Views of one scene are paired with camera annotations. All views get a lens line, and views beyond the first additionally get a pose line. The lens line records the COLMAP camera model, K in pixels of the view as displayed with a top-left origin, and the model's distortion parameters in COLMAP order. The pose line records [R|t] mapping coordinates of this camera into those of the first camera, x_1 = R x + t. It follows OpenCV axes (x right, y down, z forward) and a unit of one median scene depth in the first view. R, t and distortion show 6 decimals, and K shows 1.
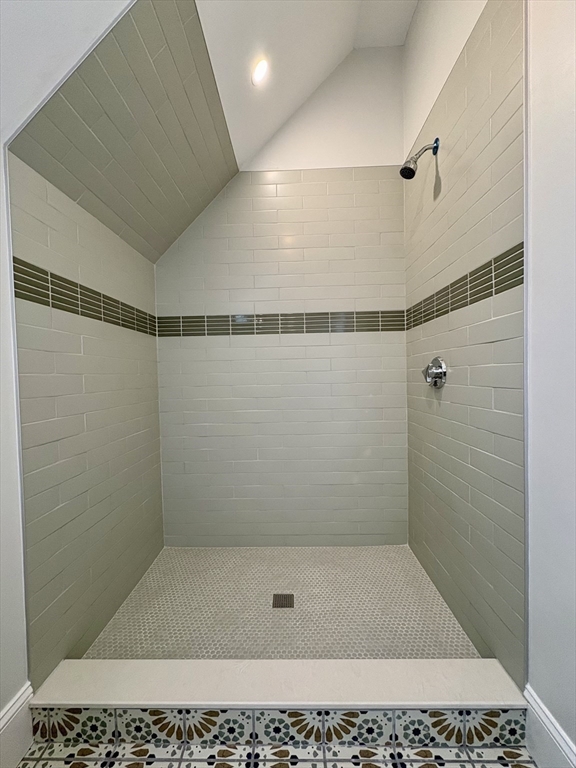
lens RADIAL K [[326.8, 0, 288.0], [0, 326.8, 384.0], [0, 0, 1]] dist [-0.002657, -0.000113]
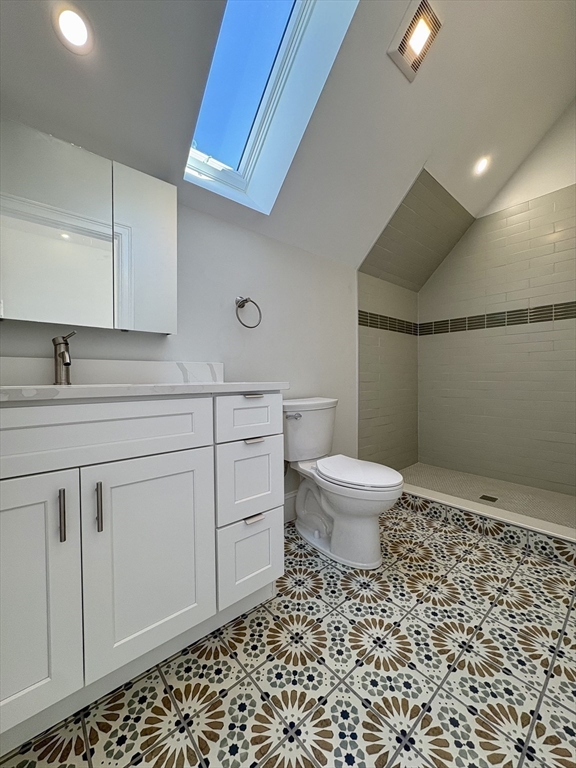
lens RADIAL K [[305.0, 0, 287.5], [0, 305.0, 383.0], [0, 0, 1]] dist [-0.001135, 0.000524]
pose [[0.665056, 0.027630, -0.746282, 0.665696], [-0.027039, 0.999551, 0.012910, 0.196463], [0.746304, 0.011593, 0.665504, -1.106421]]
